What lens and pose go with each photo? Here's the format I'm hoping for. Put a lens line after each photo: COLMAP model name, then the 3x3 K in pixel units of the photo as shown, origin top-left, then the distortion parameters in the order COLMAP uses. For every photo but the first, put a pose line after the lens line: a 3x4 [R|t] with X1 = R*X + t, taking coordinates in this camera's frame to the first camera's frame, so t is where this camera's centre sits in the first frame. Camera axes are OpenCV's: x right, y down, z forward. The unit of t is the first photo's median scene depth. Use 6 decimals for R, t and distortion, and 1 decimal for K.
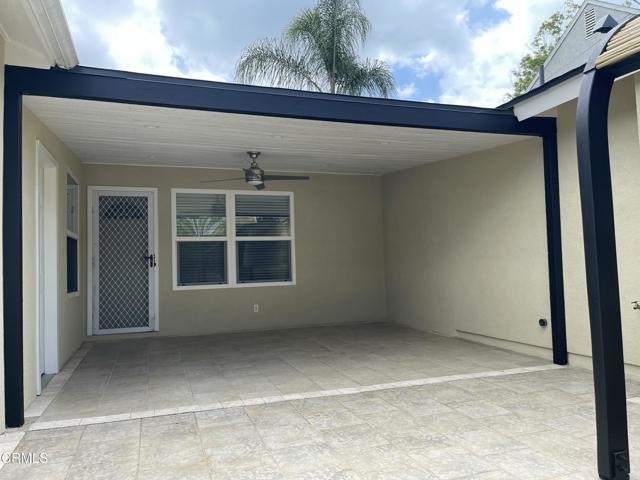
lens RADIAL K [[482.5, 0, 321.1], [0, 482.5, 238.4], [0, 0, 1]] dist [-0.000876, 0.000534]
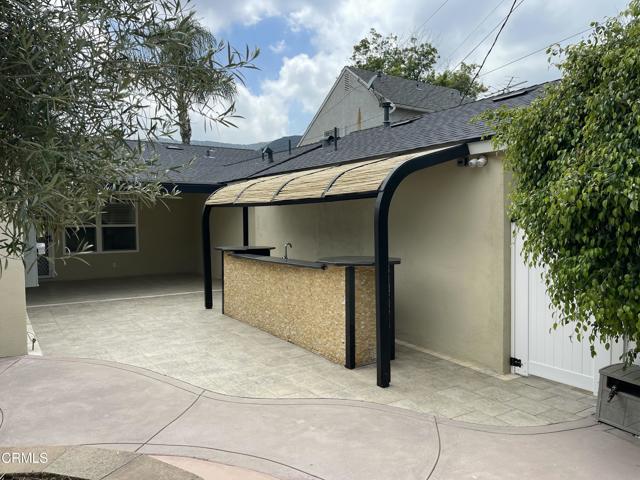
lens RADIAL K [[482.5, 0, 321.7], [0, 482.5, 243.3], [0, 0, 1]] dist [-0.000876, 0.000534]
pose [[0.964211, 0.023274, 0.264113, 0.122293], [-0.053234, 0.992849, 0.106850, -0.154111], [-0.259737, -0.117086, 0.958555, -0.824499]]
